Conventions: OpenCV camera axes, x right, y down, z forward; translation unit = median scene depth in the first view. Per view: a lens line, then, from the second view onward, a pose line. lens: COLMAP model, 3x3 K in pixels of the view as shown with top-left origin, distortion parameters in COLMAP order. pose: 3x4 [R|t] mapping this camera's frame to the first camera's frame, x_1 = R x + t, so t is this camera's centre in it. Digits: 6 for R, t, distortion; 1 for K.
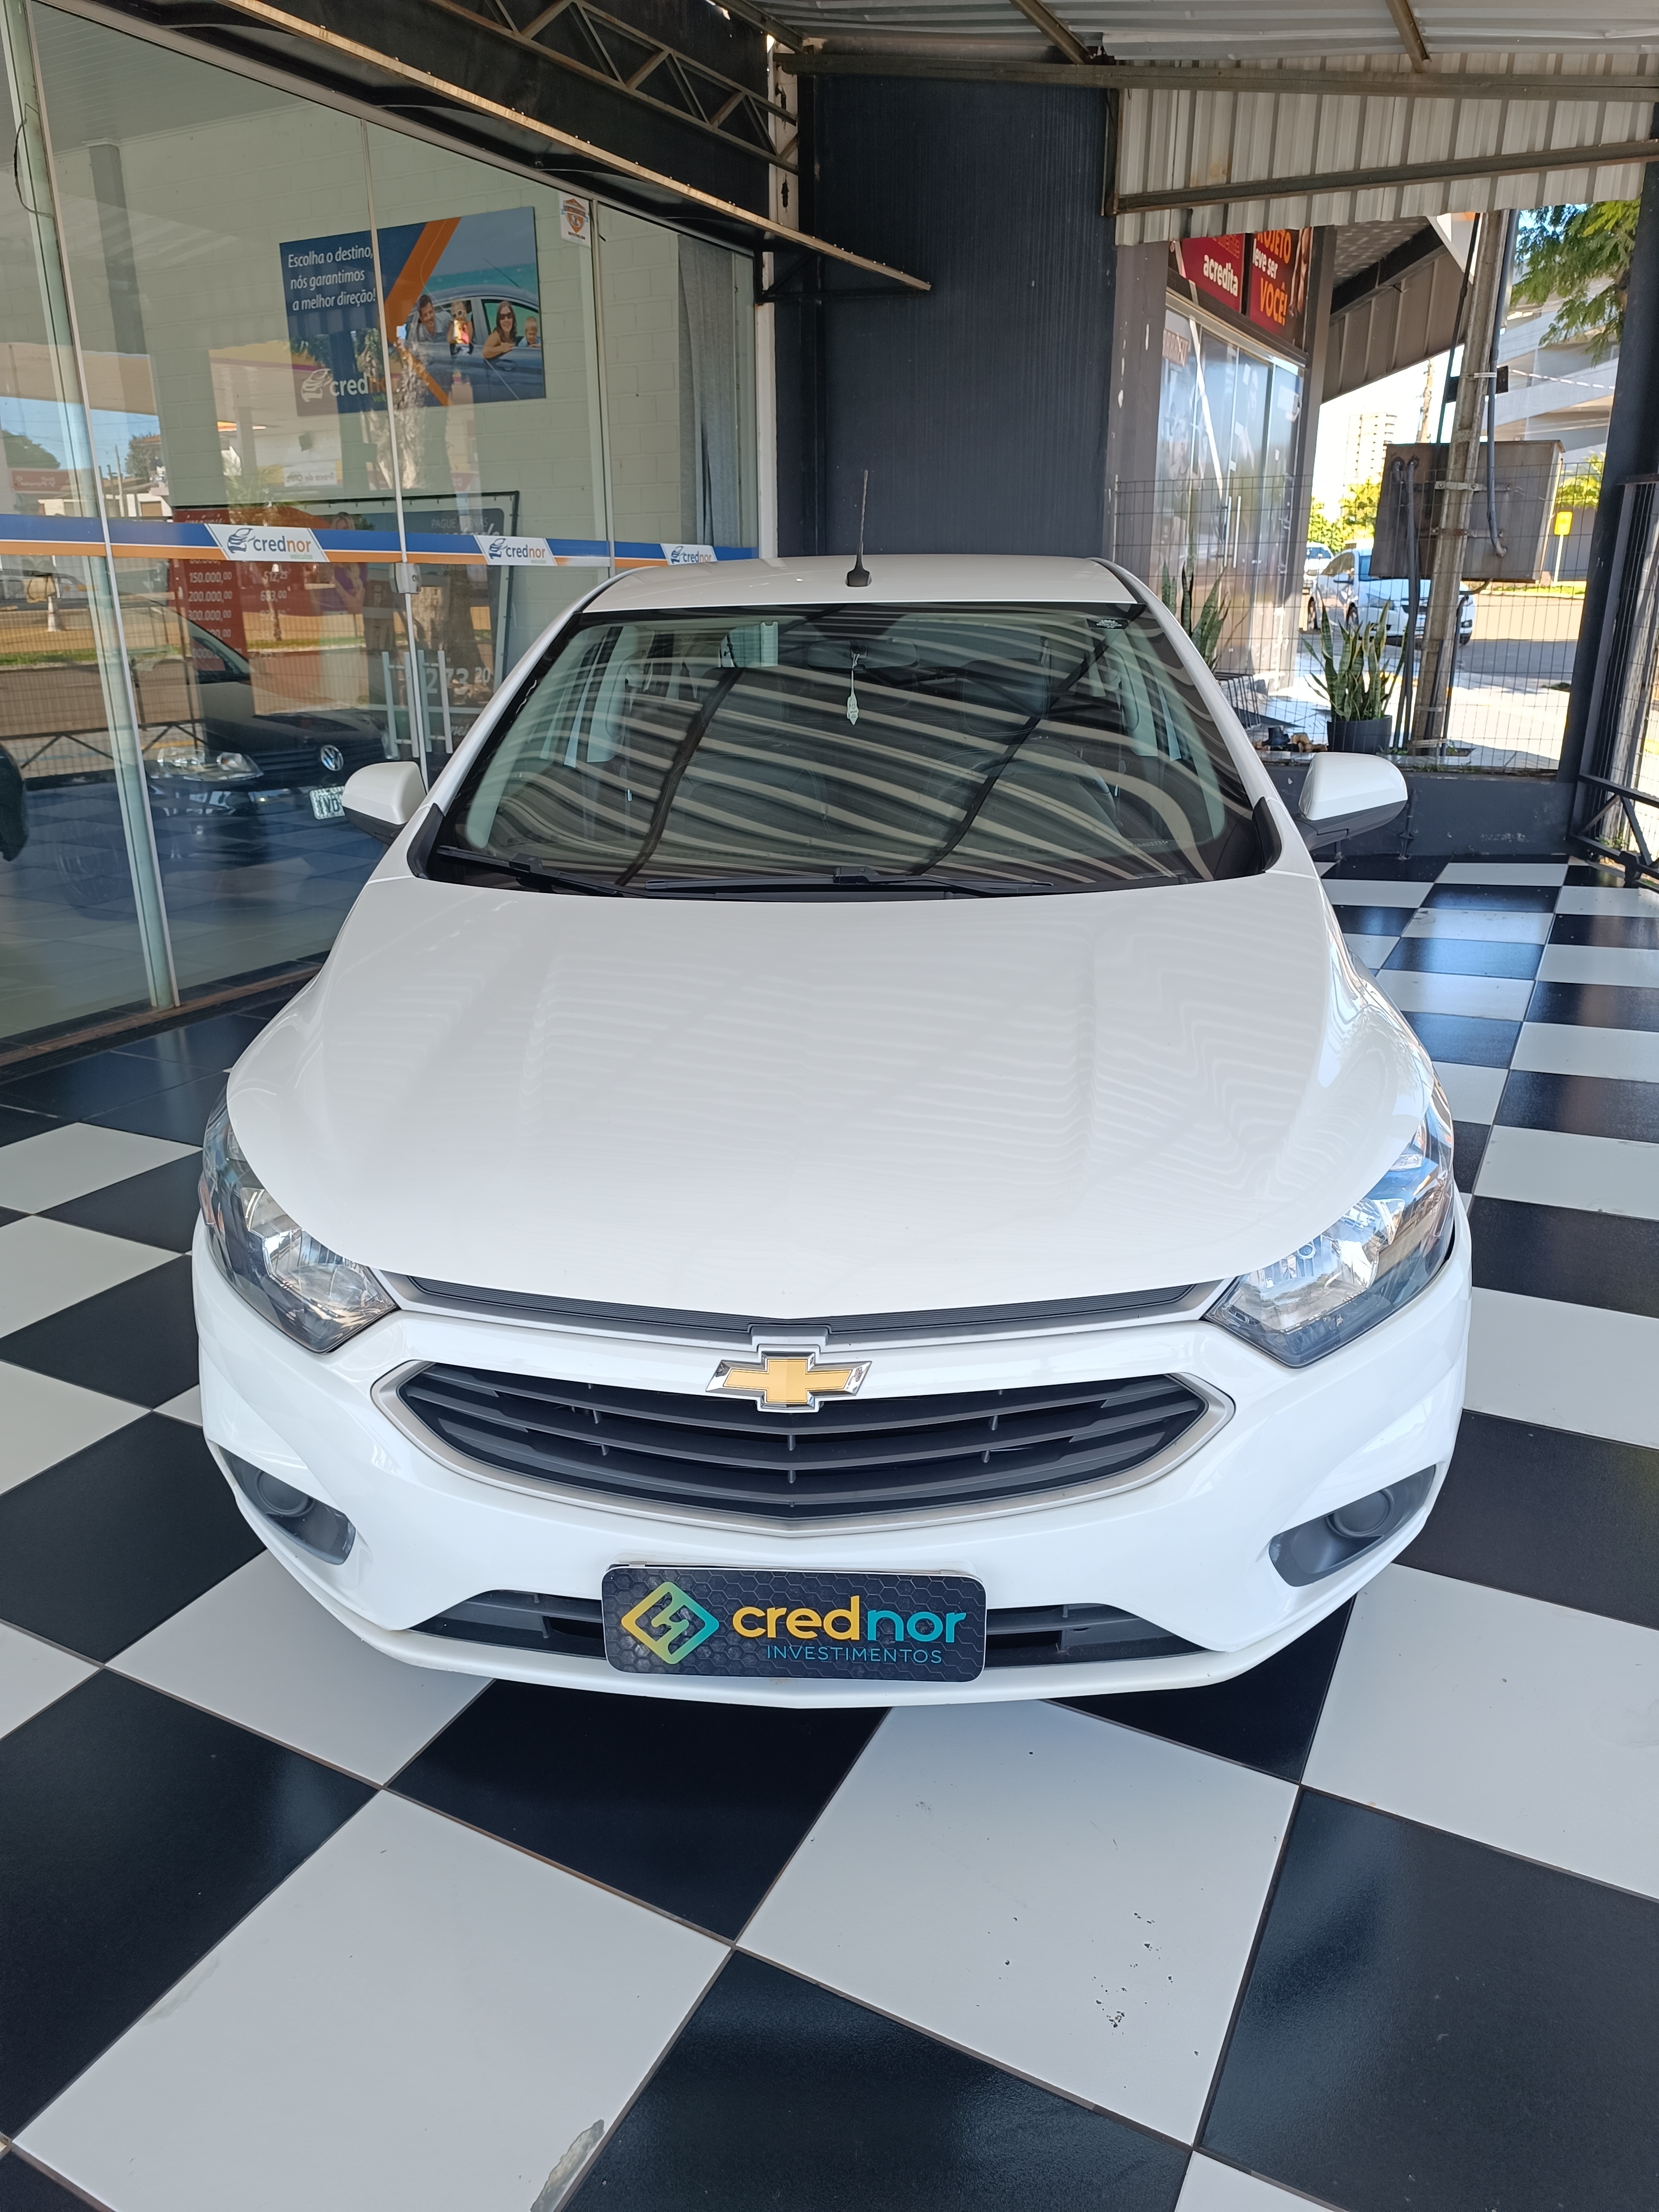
lens RADIAL K [[1499.4, 0, 817.3], [0, 1499.4, 1104.9], [0, 0, 1]] dist [0.019084, -0.024063]
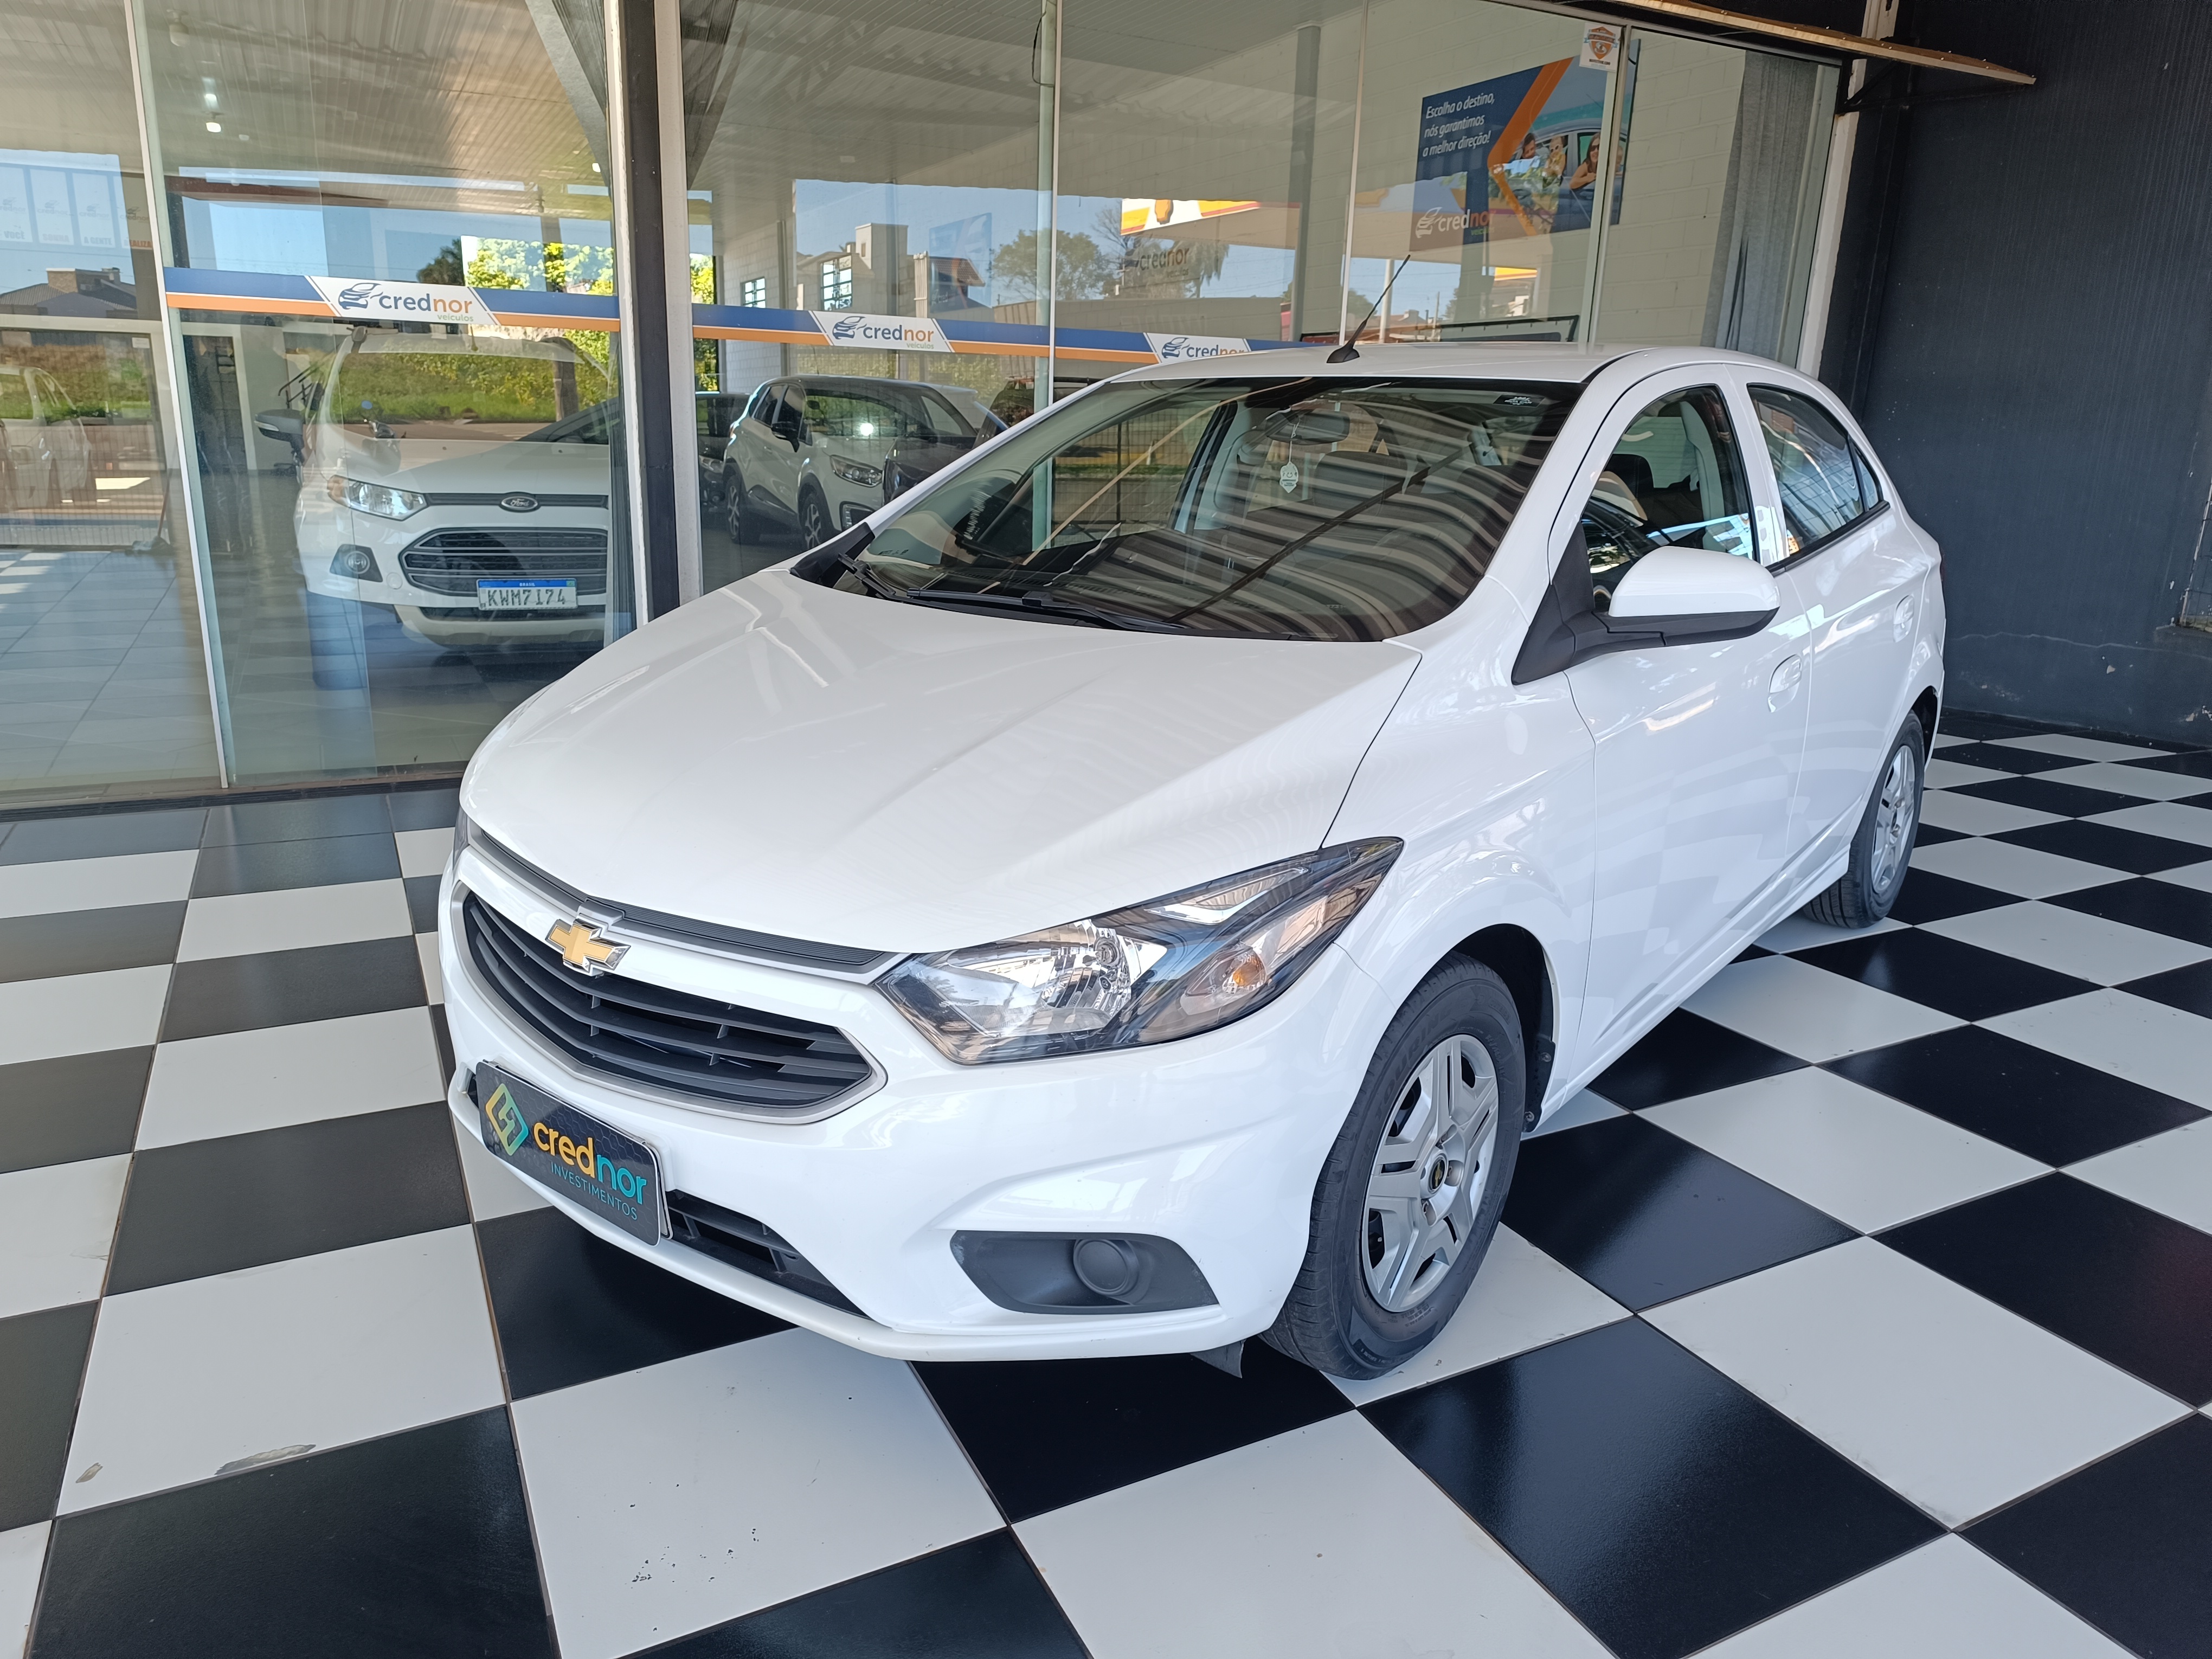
lens RADIAL K [[1499.4, 0, 1106.0], [0, 1499.4, 829.5], [0, 0, 1]] dist [0.019084, -0.024063]
pose [[0.816077, 0.180193, -0.549135, 0.213190], [-0.218187, 0.975899, -0.004020, 0.000914], [0.535176, 0.123094, 0.835724, 0.042094]]
